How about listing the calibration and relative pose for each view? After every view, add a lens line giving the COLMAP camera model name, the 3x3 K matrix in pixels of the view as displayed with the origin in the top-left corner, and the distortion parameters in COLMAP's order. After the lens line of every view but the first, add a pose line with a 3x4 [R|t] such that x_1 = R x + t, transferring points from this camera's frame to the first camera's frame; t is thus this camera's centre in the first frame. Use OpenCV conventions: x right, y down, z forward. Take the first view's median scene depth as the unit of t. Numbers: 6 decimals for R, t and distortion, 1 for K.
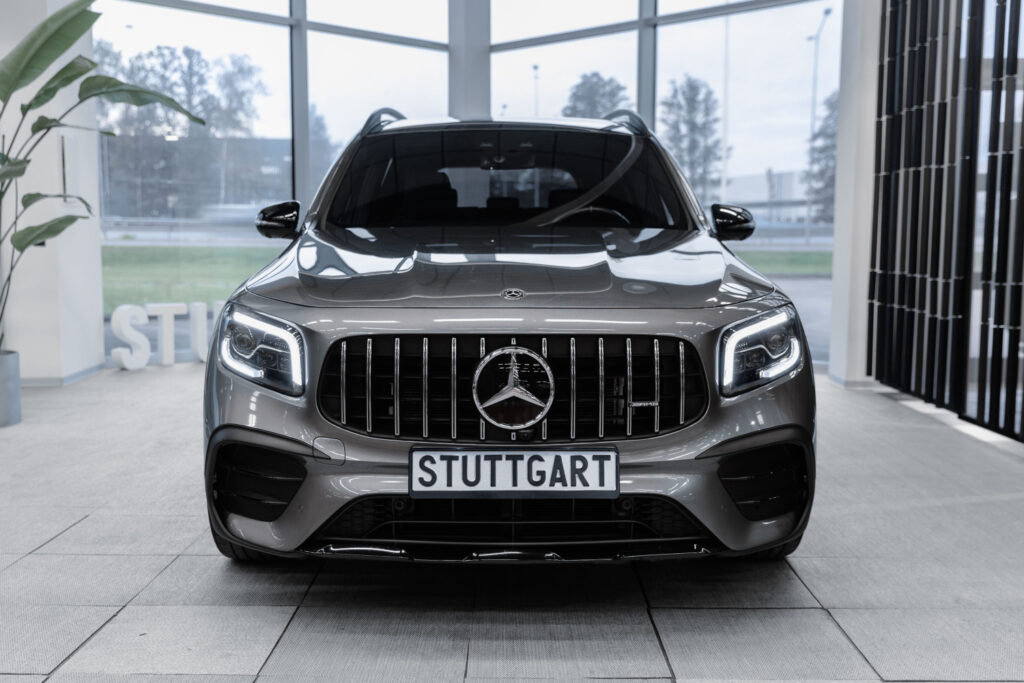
lens RADIAL K [[1002.6, 0, 503.5], [0, 1002.6, 341.5], [0, 0, 1]] dist [0.039660, 0.001279]
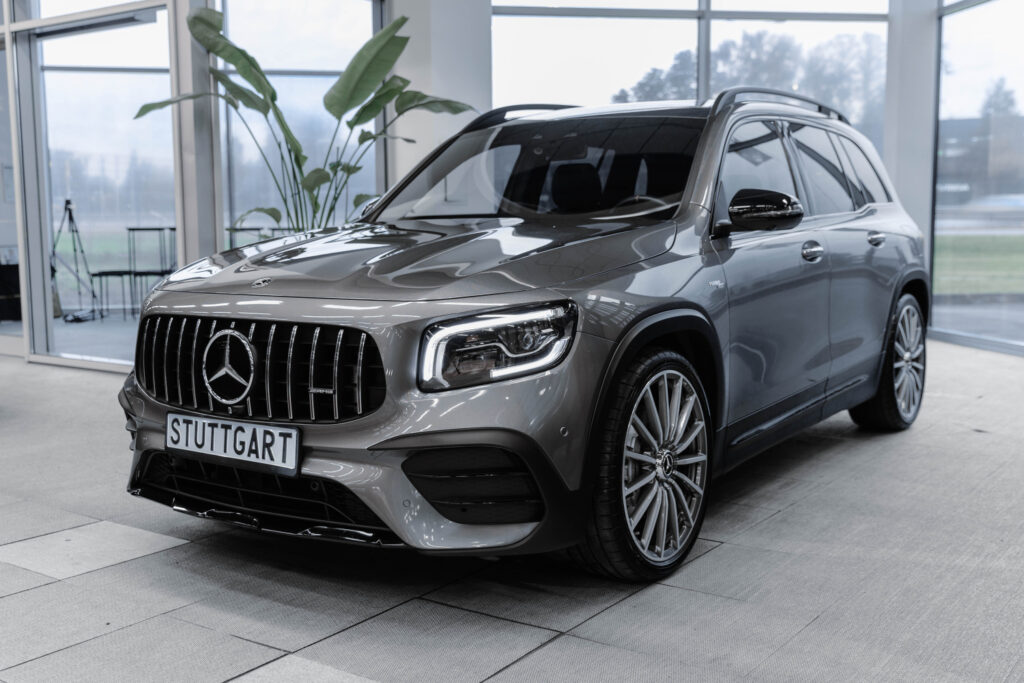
lens RADIAL K [[1002.6, 0, 503.5], [0, 1002.6, 341.5], [0, 0, 1]] dist [0.039660, 0.001279]
pose [[0.838732, 0.051726, -0.542081, 0.852025], [-0.048195, 0.998623, 0.020721, -0.014461], [0.542407, 0.008747, 0.840070, 0.240580]]
